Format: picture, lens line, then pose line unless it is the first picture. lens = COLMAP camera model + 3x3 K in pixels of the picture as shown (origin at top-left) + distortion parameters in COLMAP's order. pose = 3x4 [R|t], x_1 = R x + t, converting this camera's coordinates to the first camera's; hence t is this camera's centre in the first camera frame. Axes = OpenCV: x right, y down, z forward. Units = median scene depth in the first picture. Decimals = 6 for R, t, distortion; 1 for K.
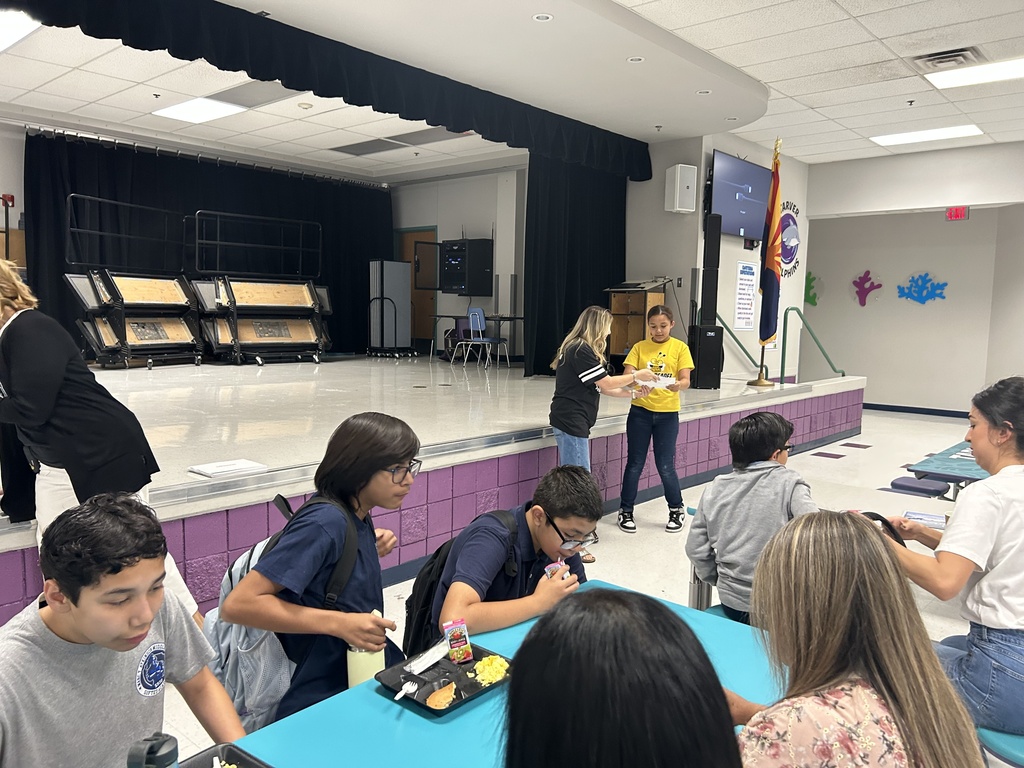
lens RADIAL K [[775.5, 0, 512.7], [0, 775.5, 382.9], [0, 0, 1]] dist [0.033822, -0.031265]
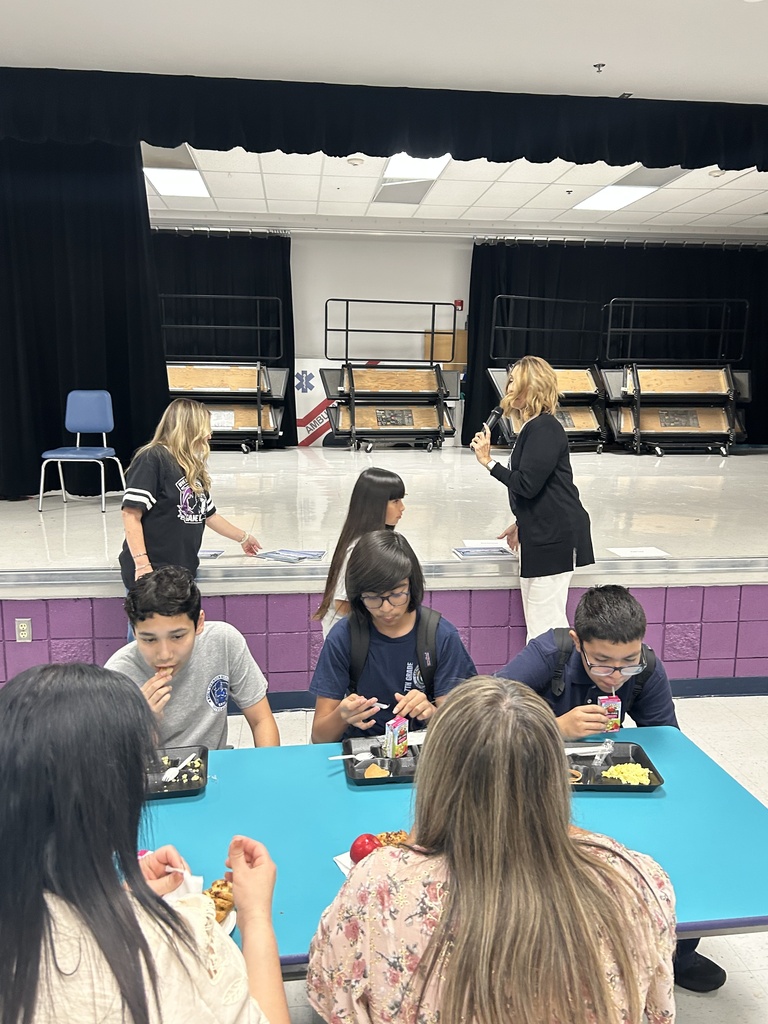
lens RADIAL K [[812.0, 0, 385.7], [0, 812.0, 513.5], [0, 0, 1]] dist [0.003468, -0.001130]
pose [[0.742898, 0.088560, -0.663521, 0.098248], [-0.052264, 0.995858, 0.074401, -0.008810], [0.667362, -0.020594, 0.744449, 0.022744]]
